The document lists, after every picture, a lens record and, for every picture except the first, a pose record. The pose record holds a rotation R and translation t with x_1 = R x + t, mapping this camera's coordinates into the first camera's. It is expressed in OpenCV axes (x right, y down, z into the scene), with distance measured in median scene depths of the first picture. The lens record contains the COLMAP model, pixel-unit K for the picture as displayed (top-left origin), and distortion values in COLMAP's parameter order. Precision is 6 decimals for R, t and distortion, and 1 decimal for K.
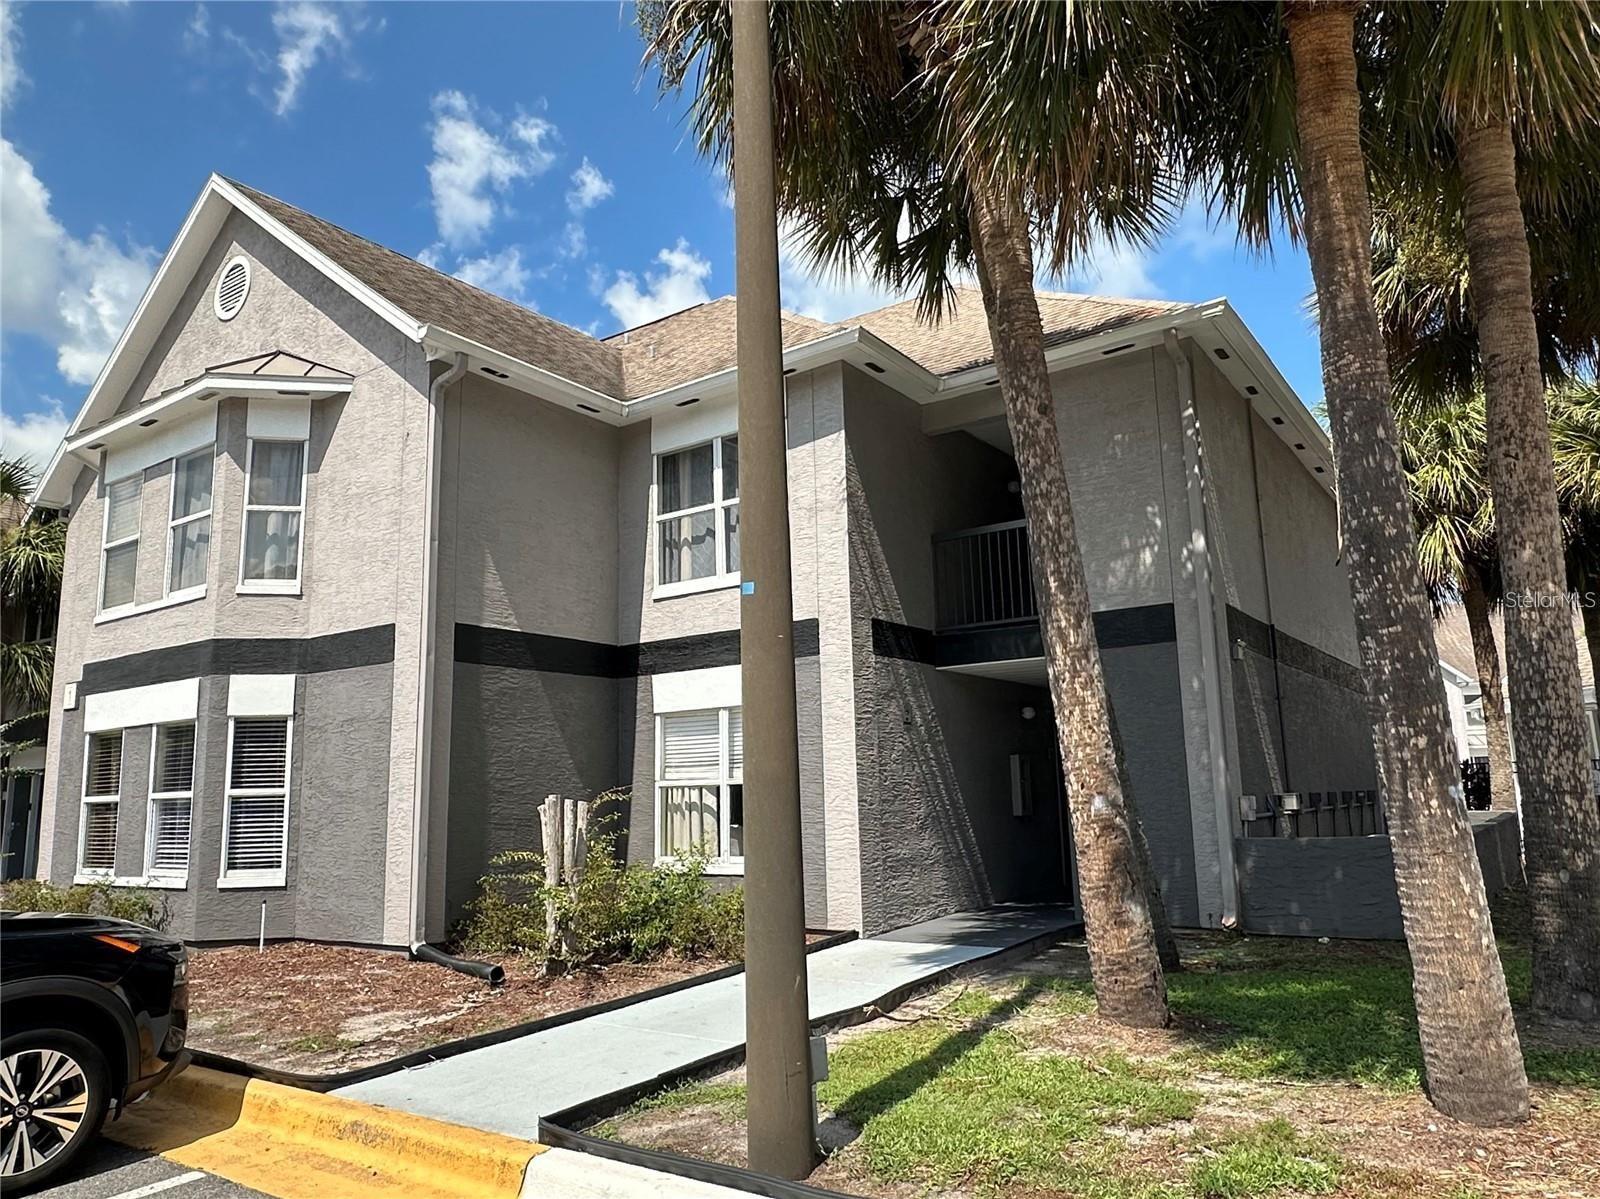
lens RADIAL K [[1100.6, 0, 800.0], [0, 1100.6, 599.5], [0, 0, 1]] dist [-0.000797, -0.003573]
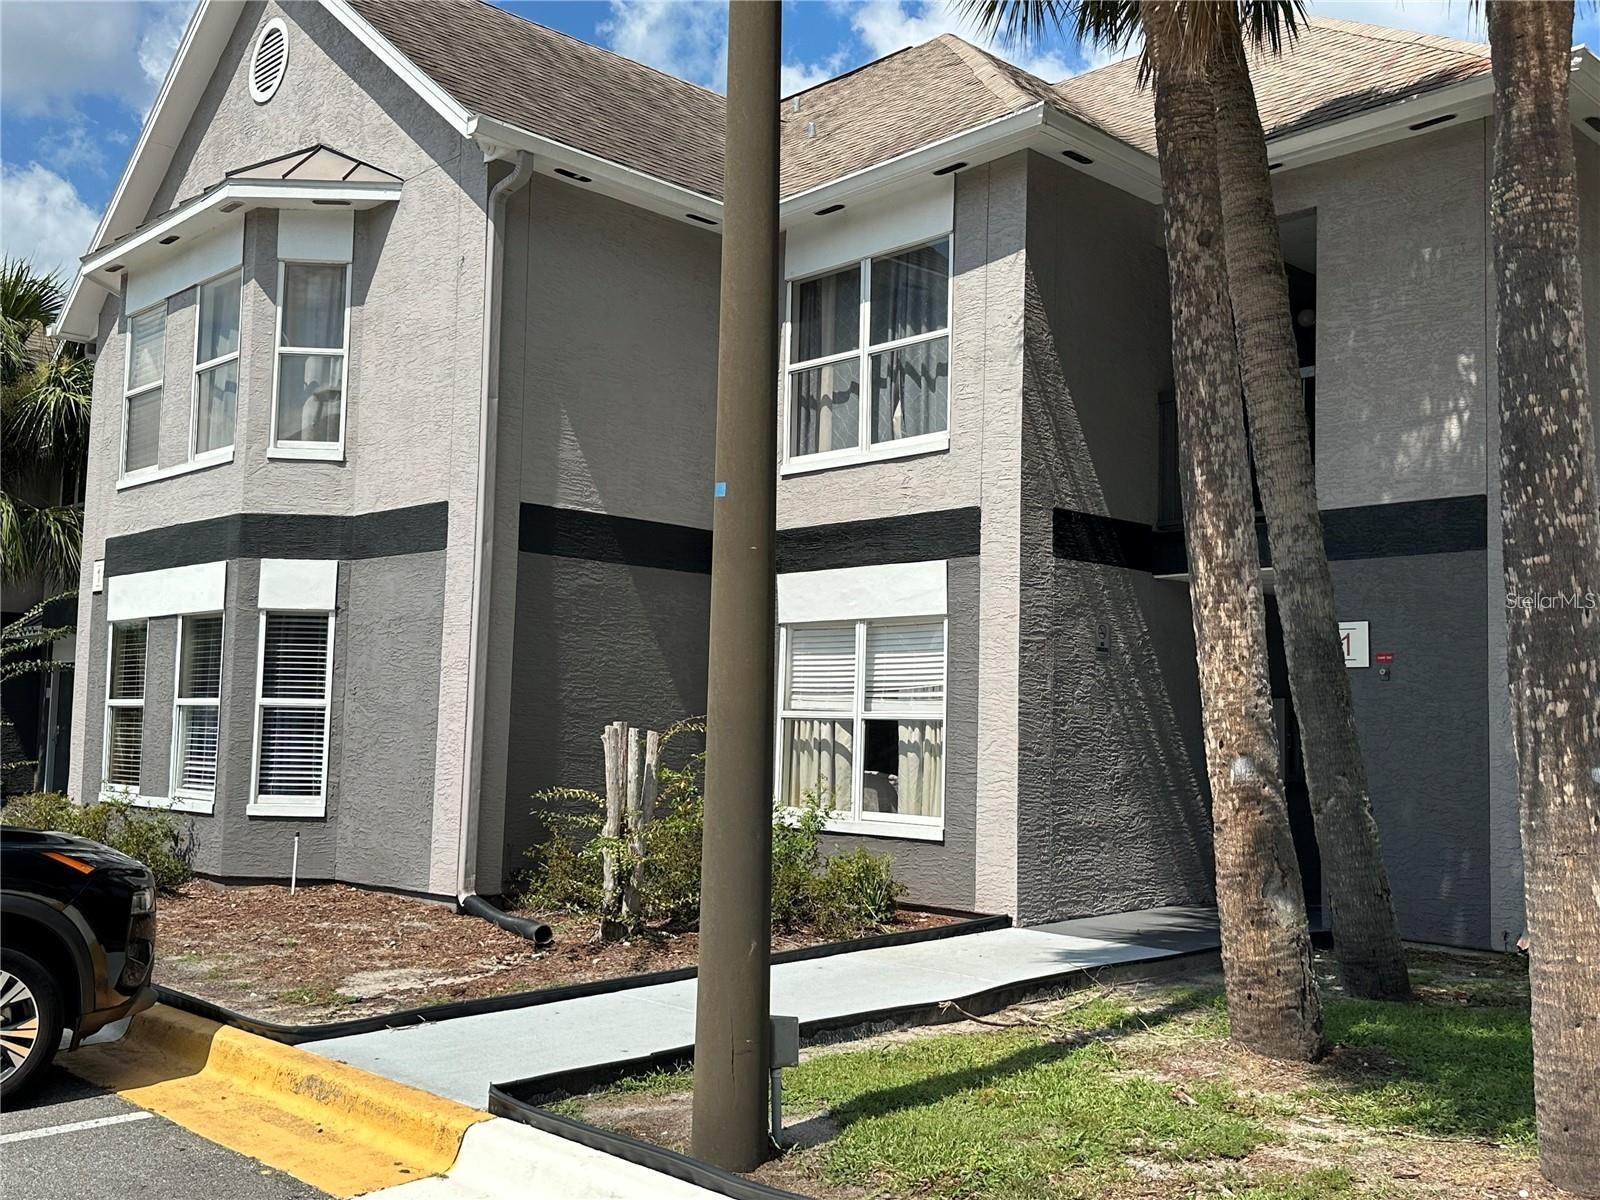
lens RADIAL K [[1544.3, 0, 809.9], [0, 1544.3, 601.5], [0, 0, 1]] dist [0.165315, -0.342514]
pose [[0.981652, 0.033392, -0.187734, 0.104849], [-0.016044, 0.995520, 0.093180, -0.015341], [0.190005, -0.088458, 0.977790, -0.064118]]
